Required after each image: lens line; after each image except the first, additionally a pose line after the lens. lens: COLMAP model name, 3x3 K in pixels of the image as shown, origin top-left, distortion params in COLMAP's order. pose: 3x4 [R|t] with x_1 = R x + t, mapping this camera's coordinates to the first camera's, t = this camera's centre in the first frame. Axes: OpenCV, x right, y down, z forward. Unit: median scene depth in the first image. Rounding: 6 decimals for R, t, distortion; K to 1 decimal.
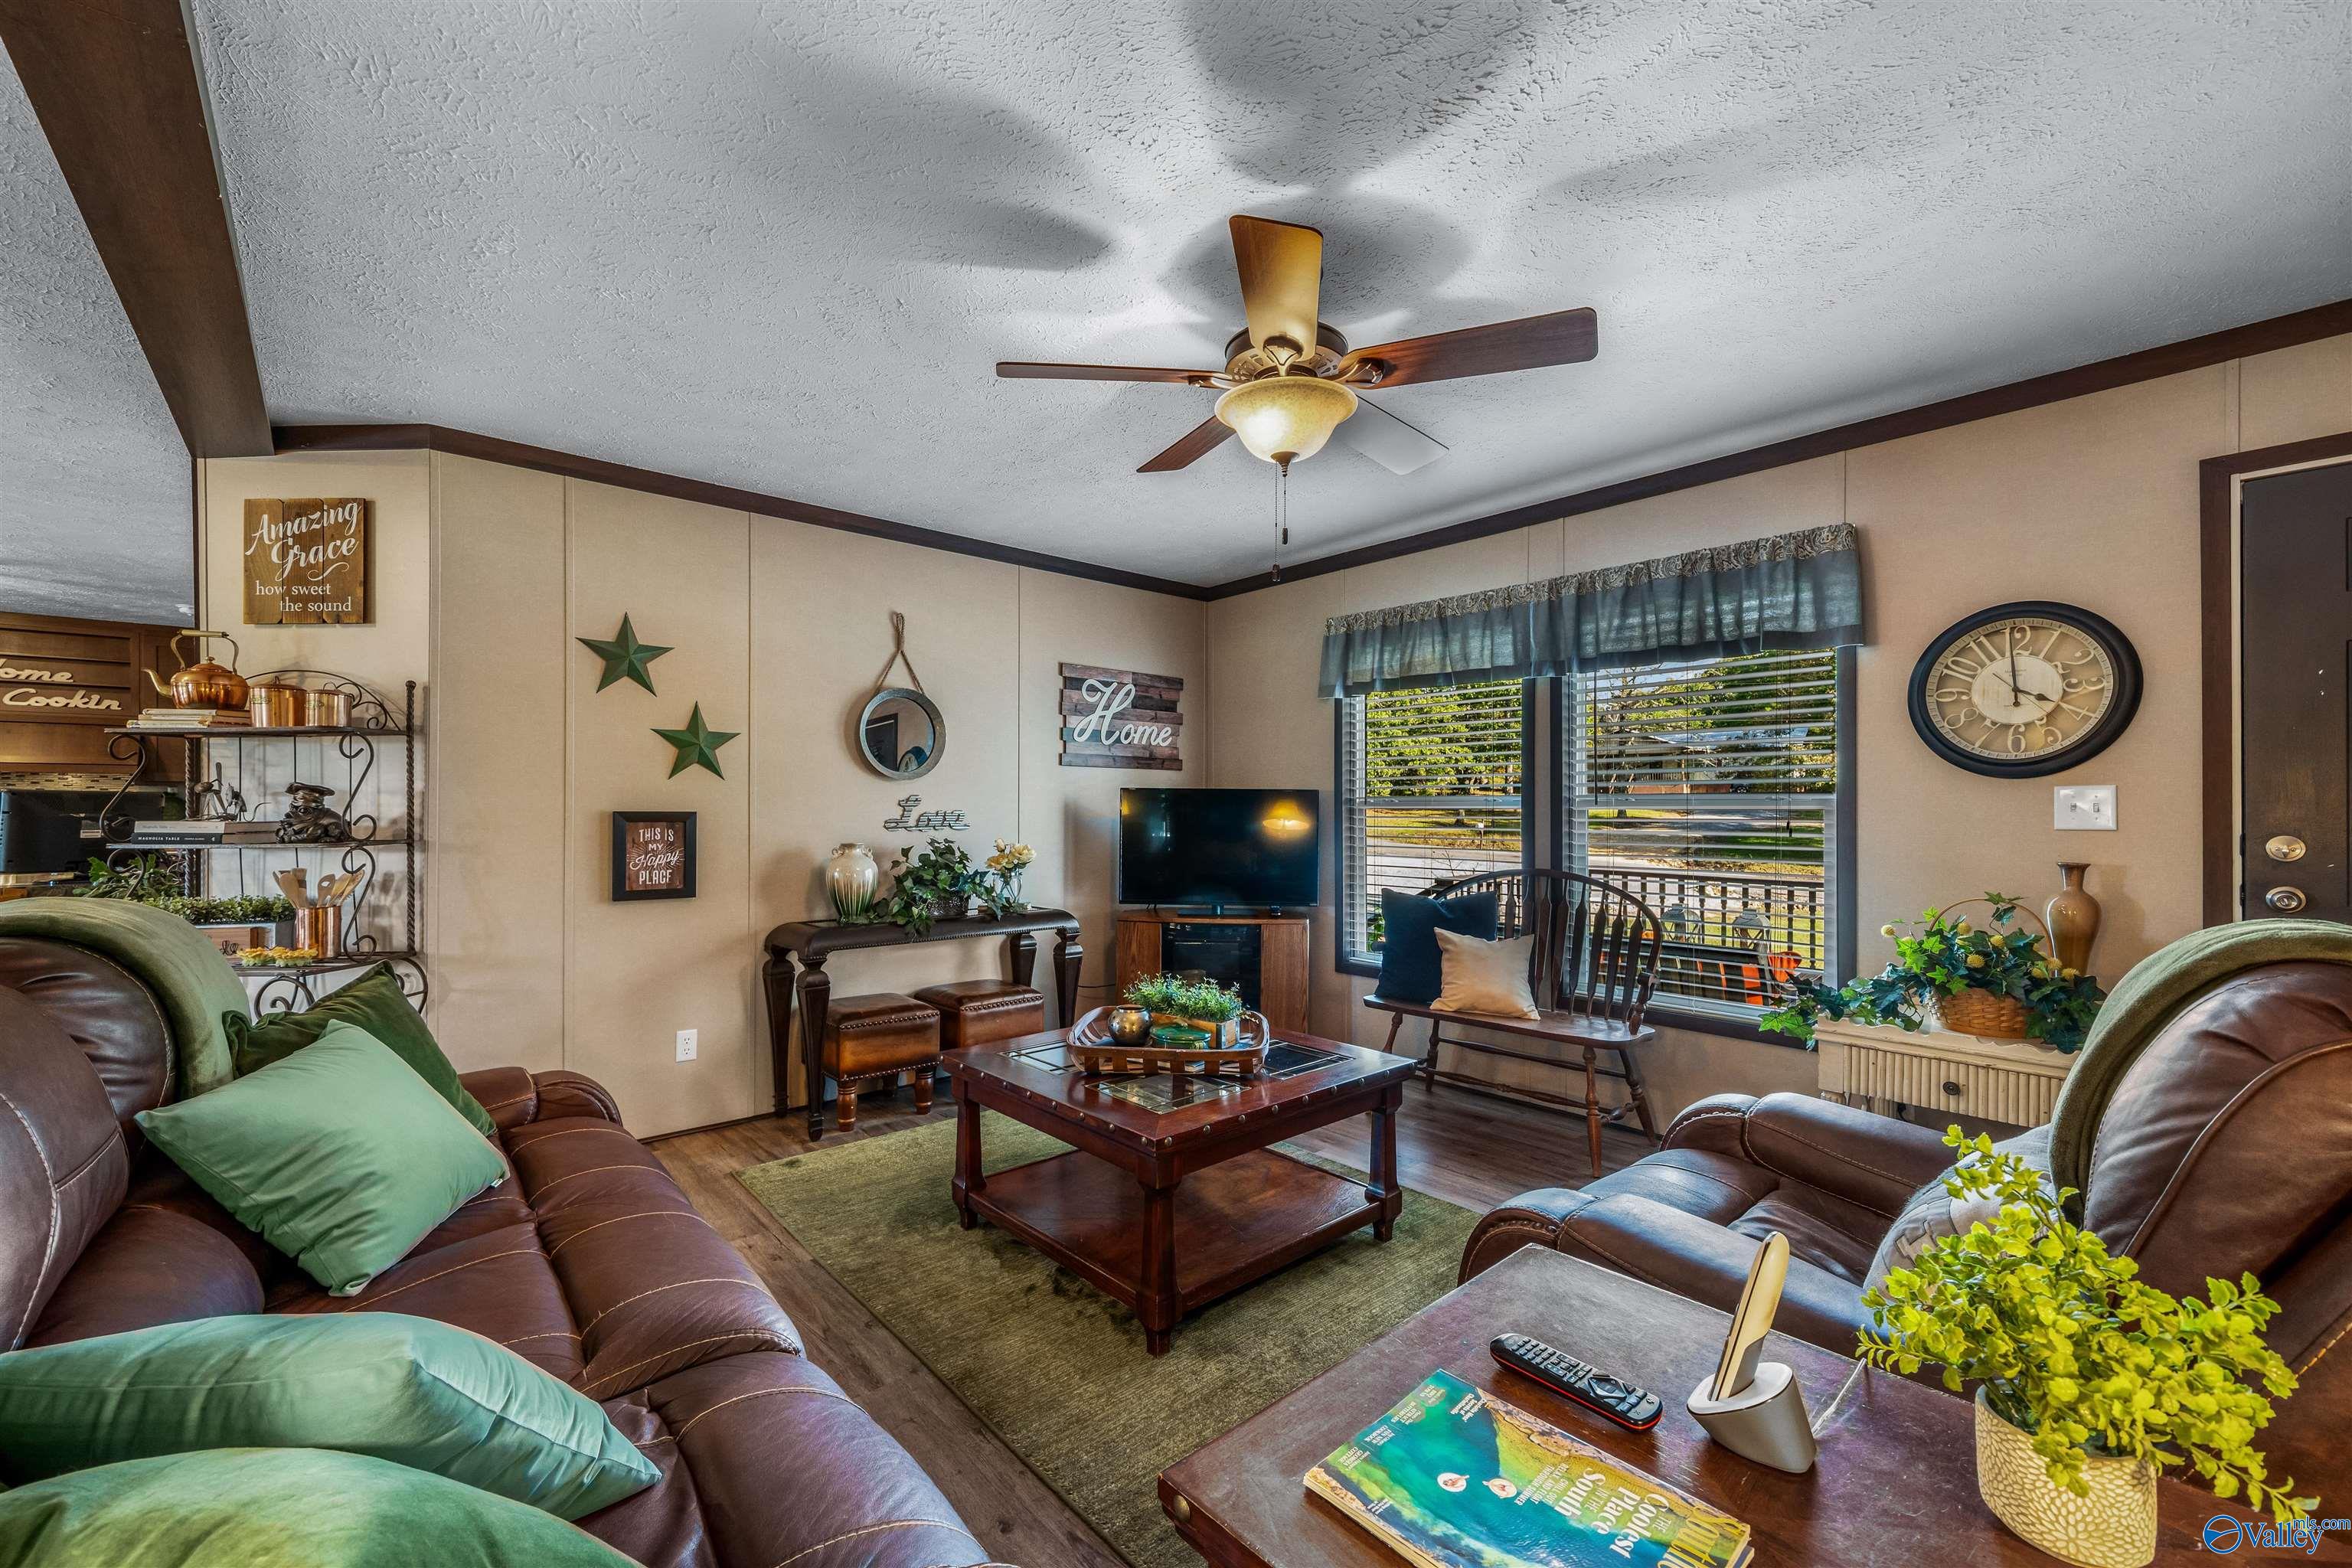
lens RADIAL K [[942.0, 0, 1170.0], [0, 942.0, 805.5], [0, 0, 1]] dist [-0.000440, 0.000067]
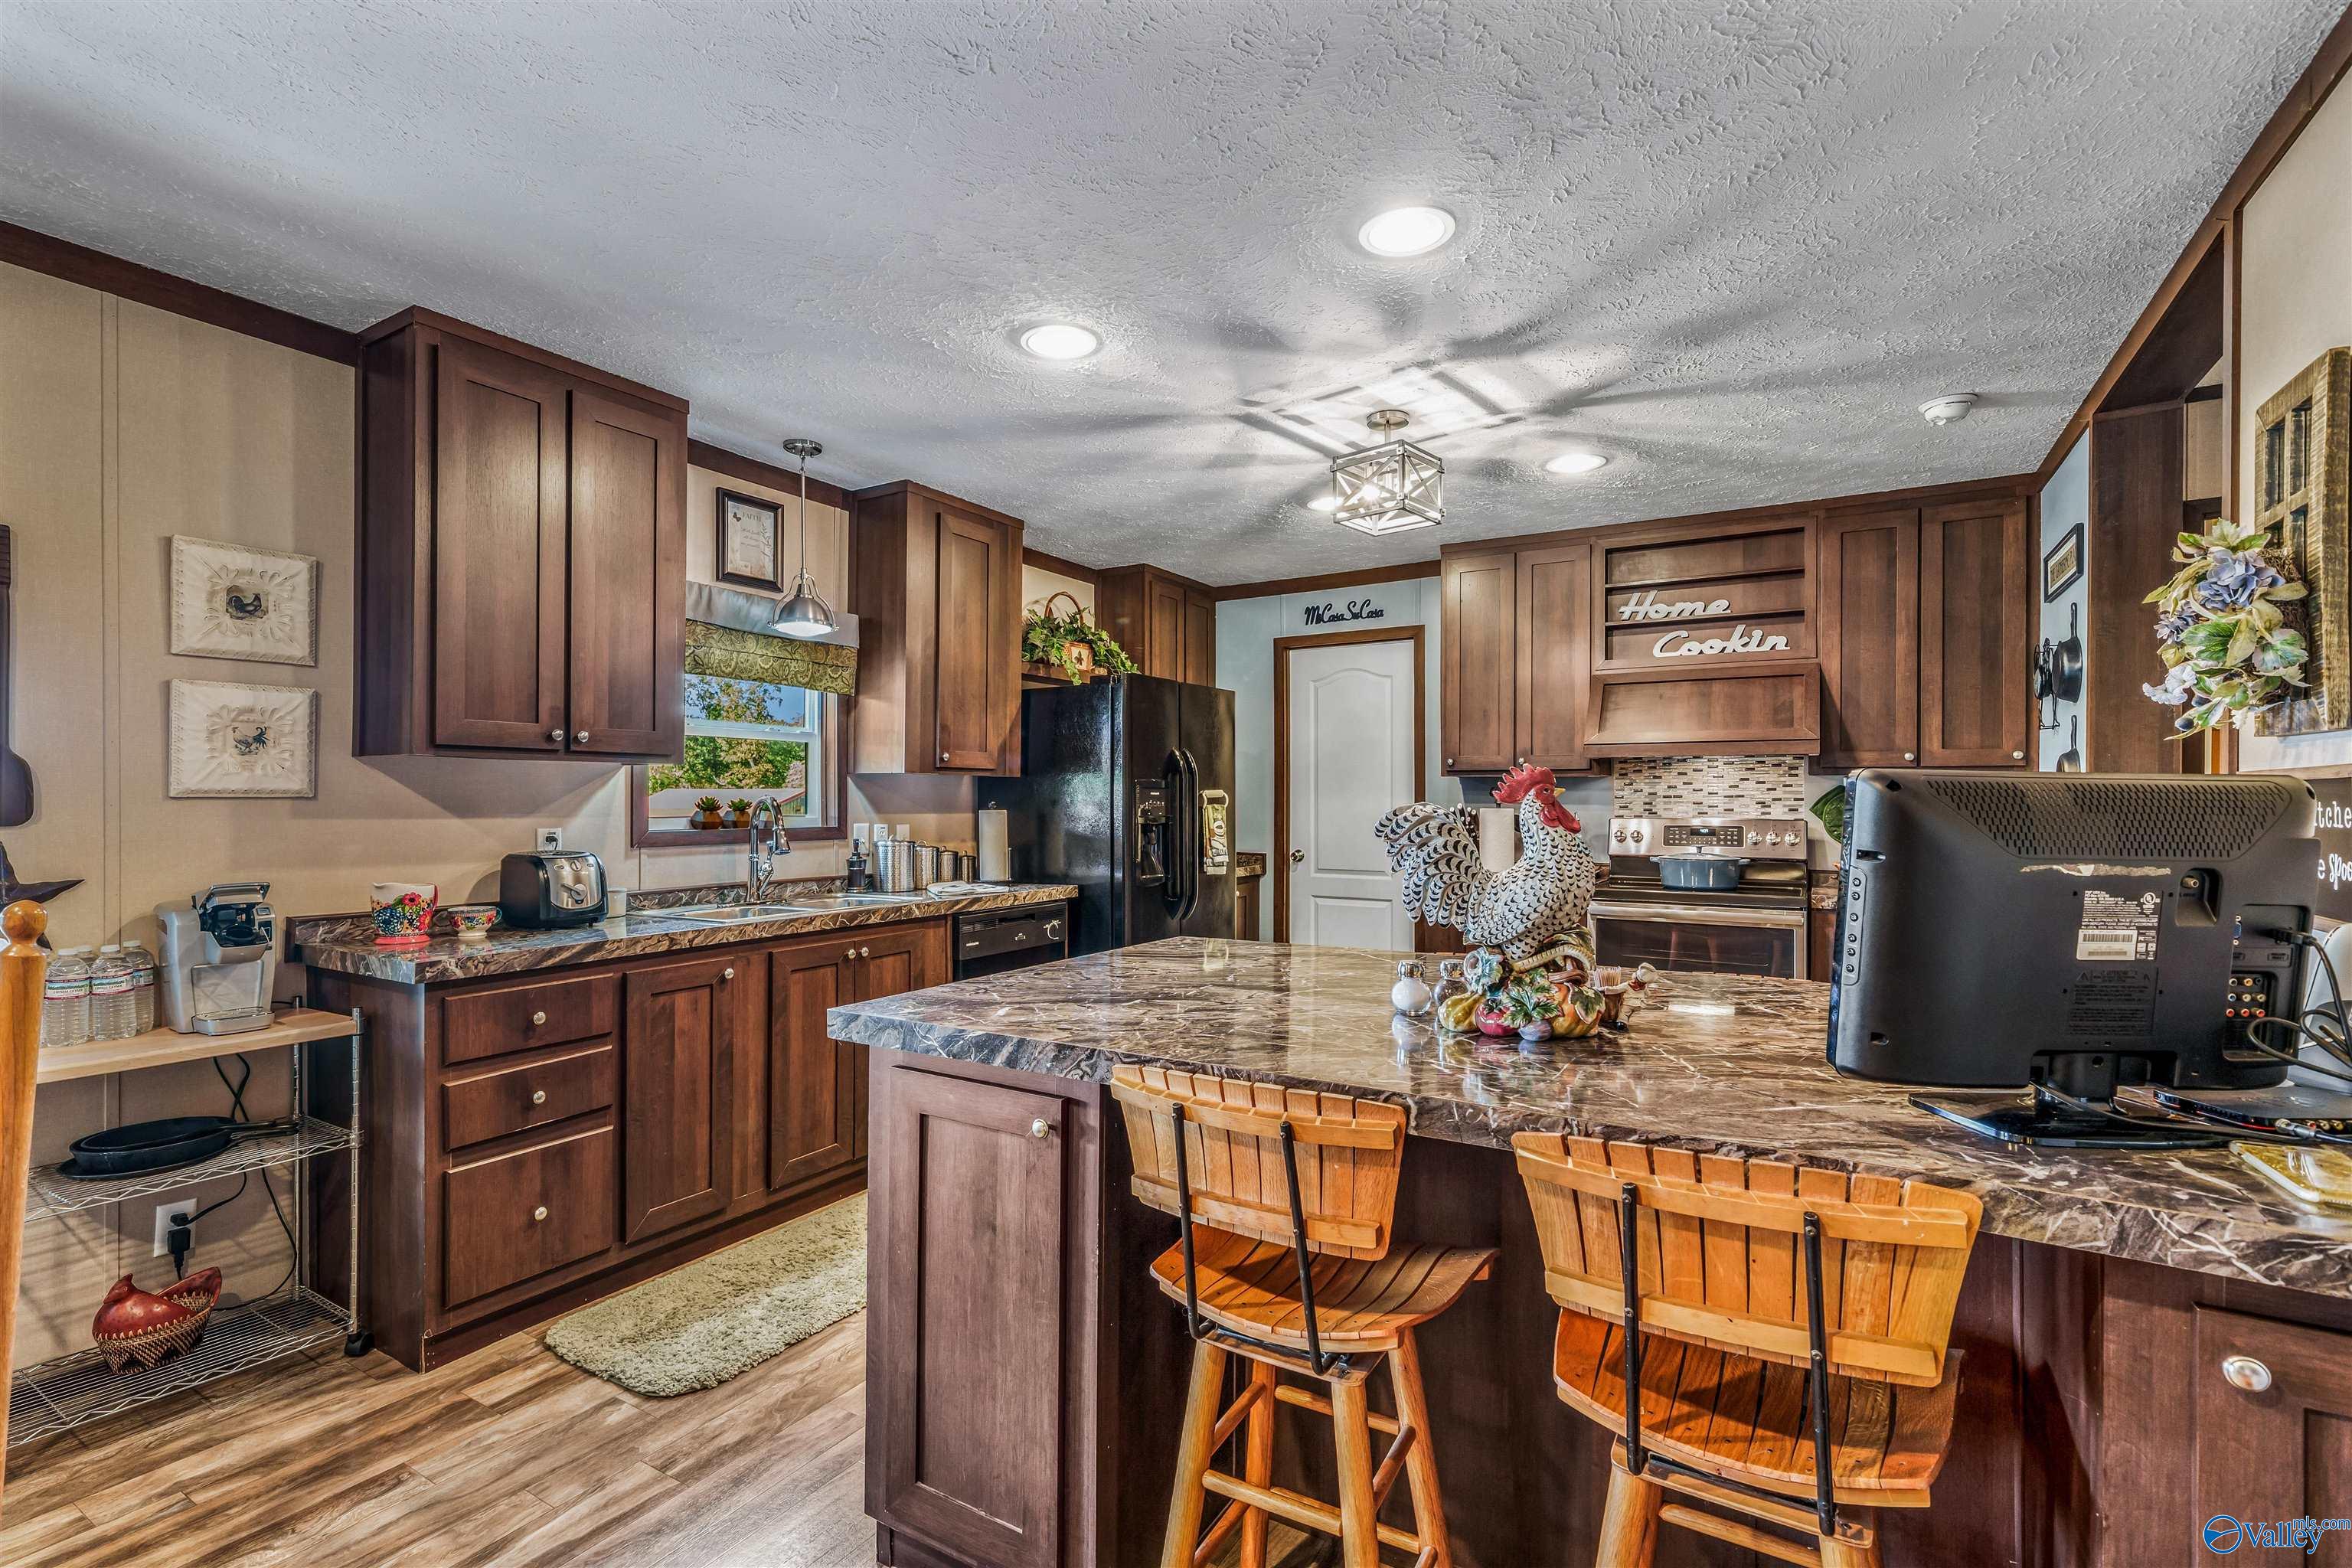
lens RADIAL K [[1057.2, 0, 1171.8], [0, 1057.2, 795.3], [0, 0, 1]] dist [0.003998, 0.000201]
pose [[0.300514, -0.003863, -0.953770, -0.772604], [-0.002593, 0.999985, -0.004867, -0.005865], [0.953774, 0.003935, 0.300499, 0.552373]]
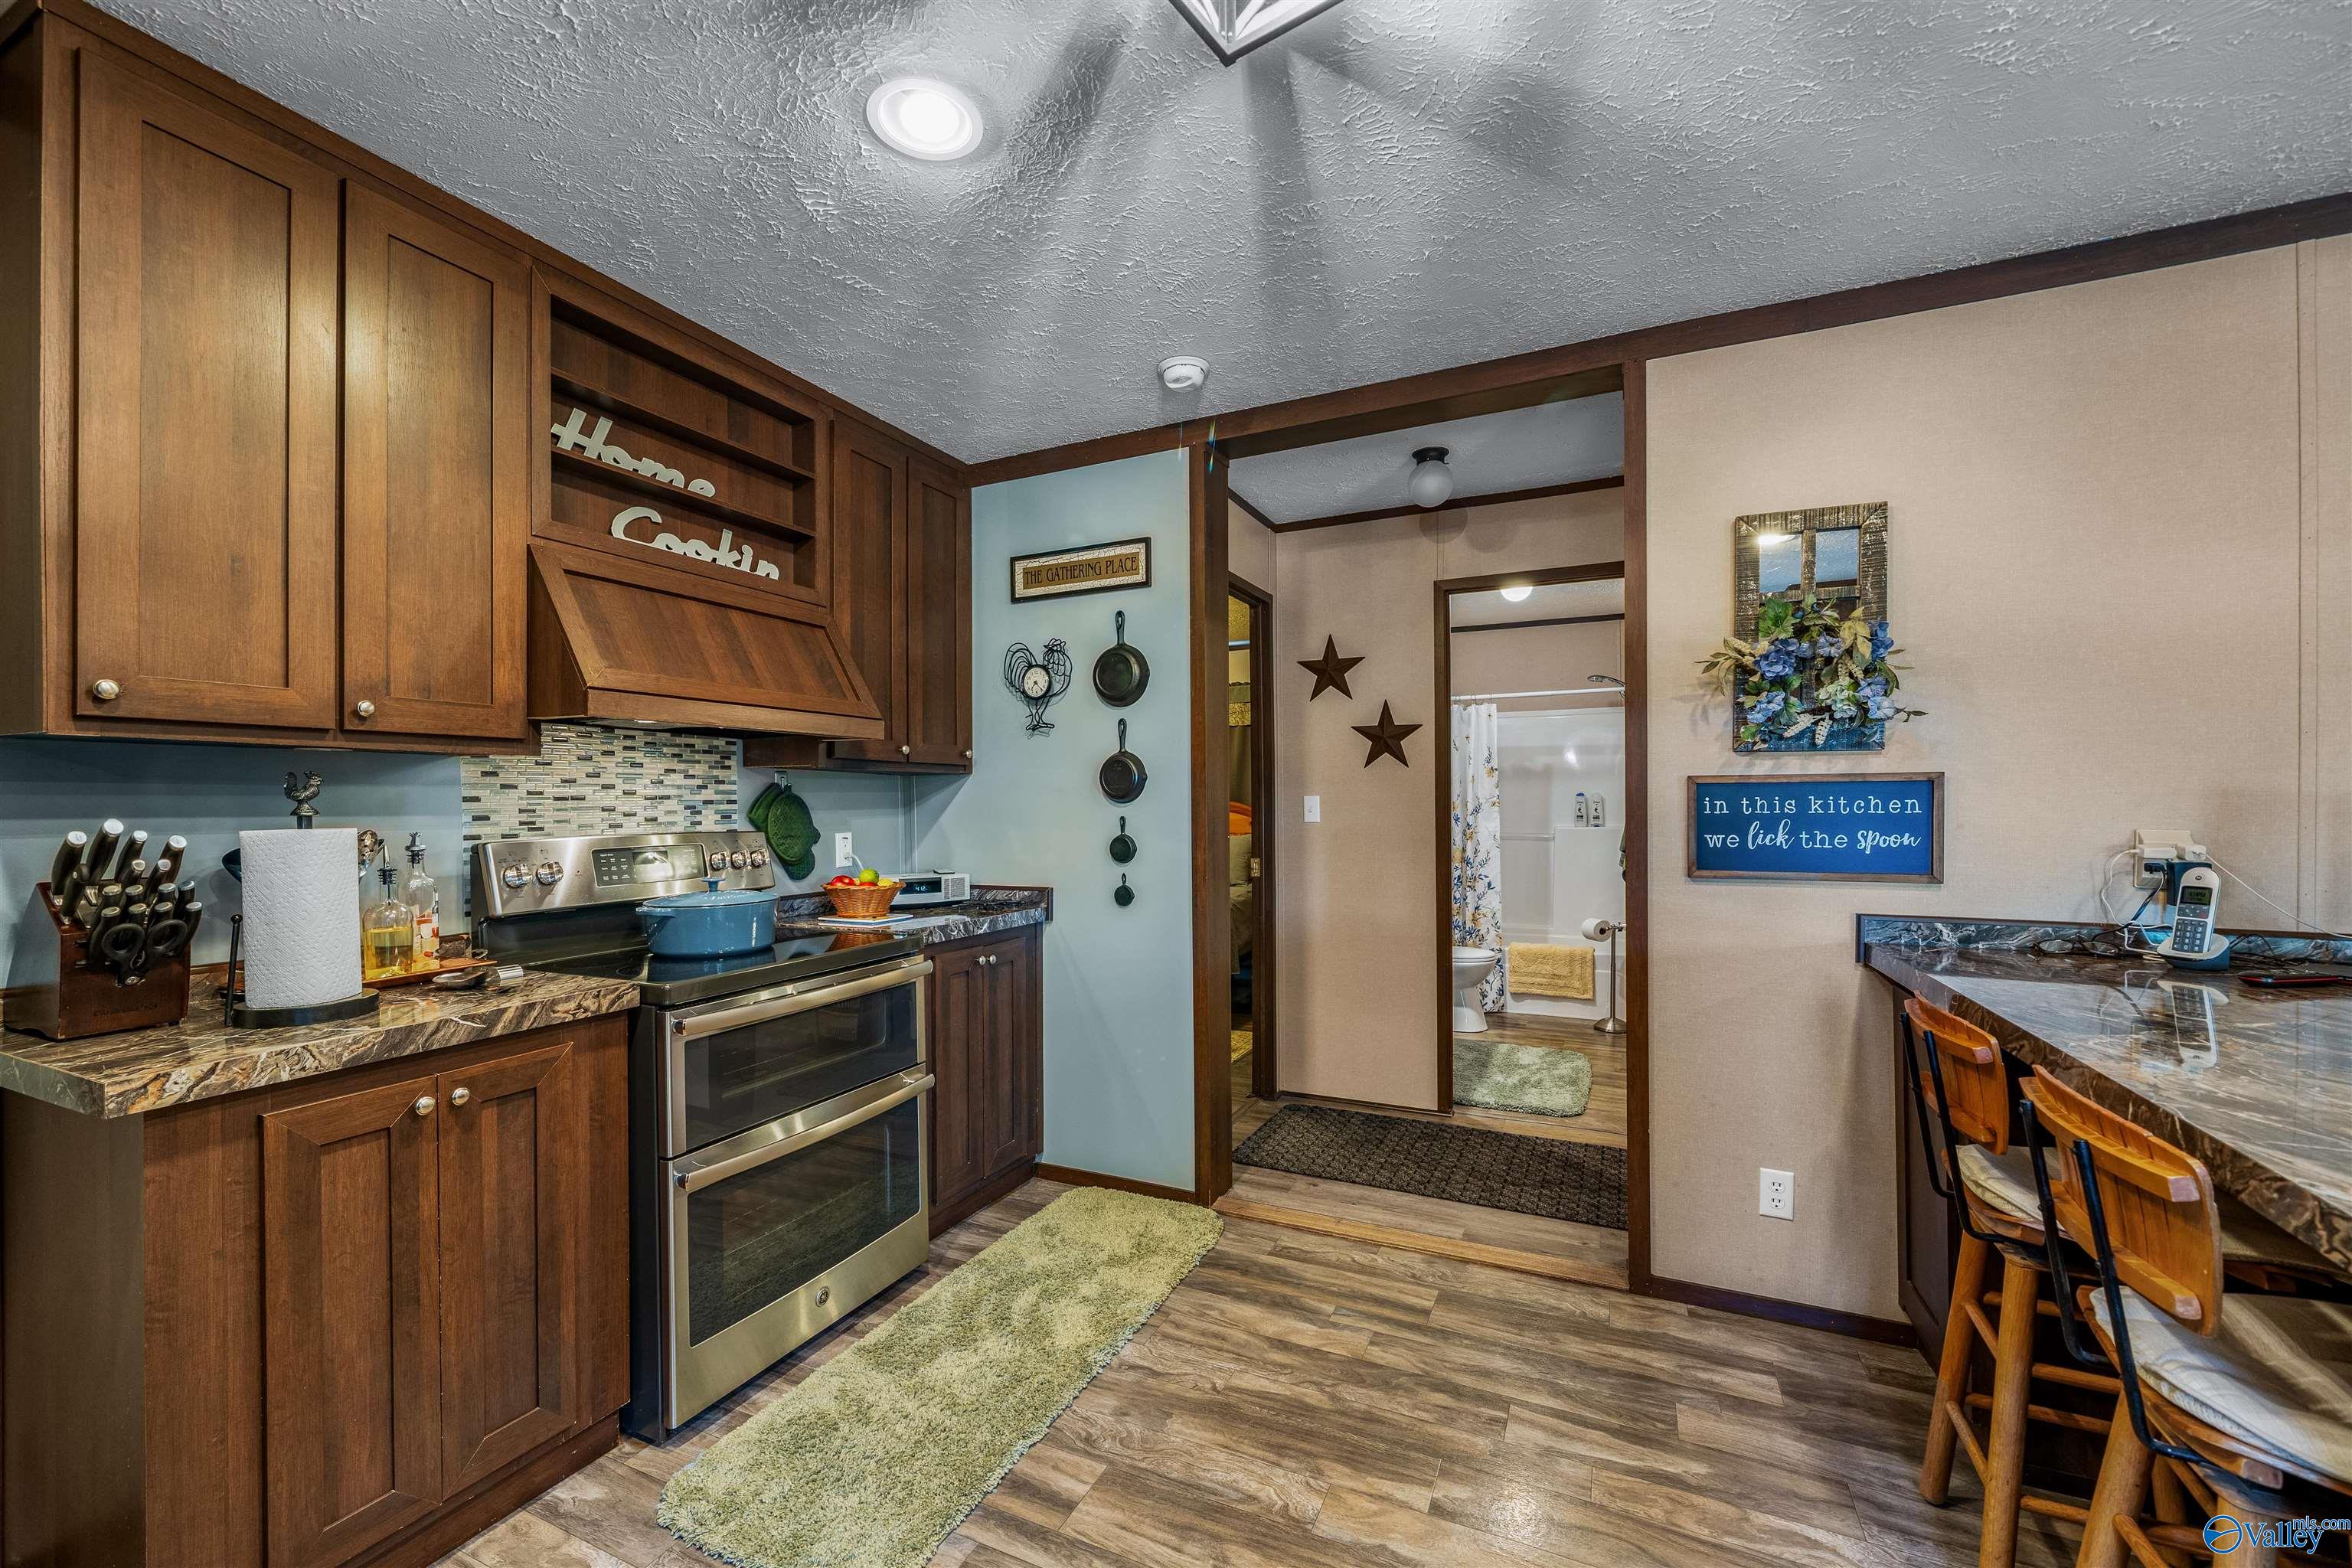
lens RADIAL K [[942.0, 0, 1170.0], [0, 942.0, 805.5], [0, 0, 1]] dist [-0.000440, 0.000067]
pose [[0.914850, -0.012488, 0.403601, -1.483484], [0.011742, 0.999922, 0.004324, -0.005302], [-0.403624, 0.000783, 0.914925, 0.718379]]
